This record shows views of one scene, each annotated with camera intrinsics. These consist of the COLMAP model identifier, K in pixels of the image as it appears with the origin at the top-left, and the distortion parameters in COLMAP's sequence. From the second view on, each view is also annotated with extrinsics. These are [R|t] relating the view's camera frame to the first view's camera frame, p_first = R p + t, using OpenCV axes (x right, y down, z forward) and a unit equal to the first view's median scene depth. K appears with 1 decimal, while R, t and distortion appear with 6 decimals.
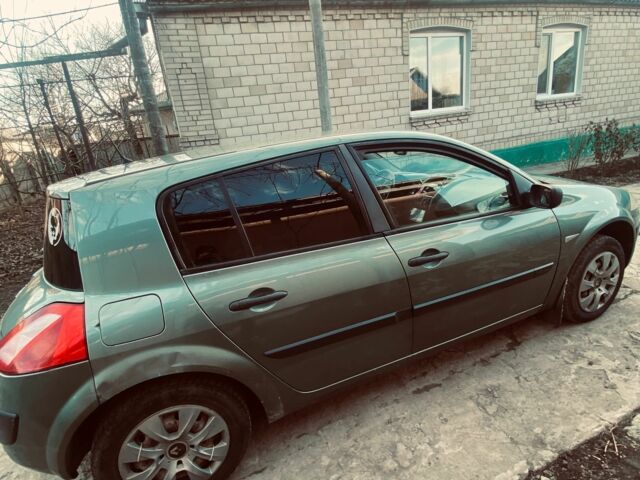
lens RADIAL K [[343.4, 0, 320.0], [0, 343.4, 240.0], [0, 0, 1]] dist [0.003223, -0.000982]
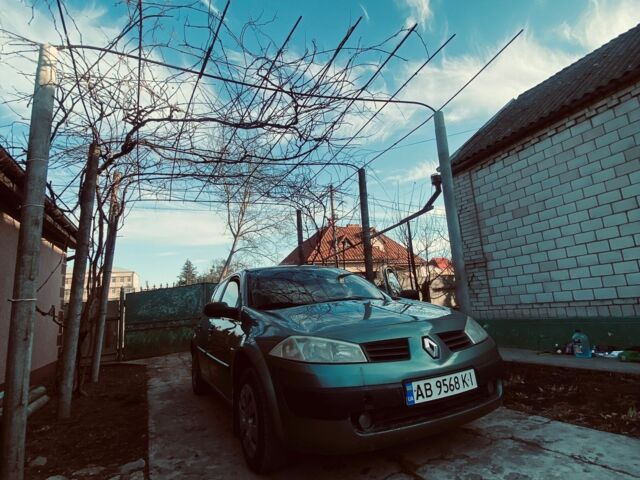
lens RADIAL K [[343.4, 0, 320.0], [0, 343.4, 240.0], [0, 0, 1]] dist [0.003223, -0.000982]
pose [[0.078205, -0.082983, -0.993478, 0.805062], [-0.239306, 0.965831, -0.099512, -0.138590], [0.967789, 0.245528, 0.055675, 0.449822]]
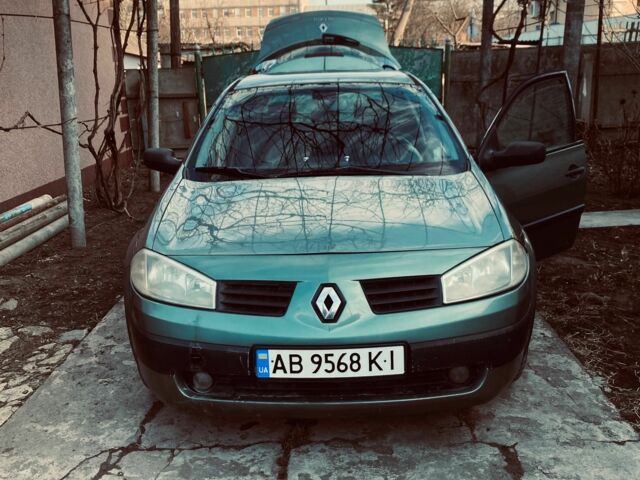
lens RADIAL K [[645.5, 0, 320.0], [0, 645.5, 240.0], [0, 0, 1]] dist [0.046781, -0.009030]
pose [[-0.393782, 0.370449, -0.841251, 0.781974], [-0.200999, 0.858345, 0.472062, -0.339244], [0.896959, 0.354980, -0.263541, 0.721798]]
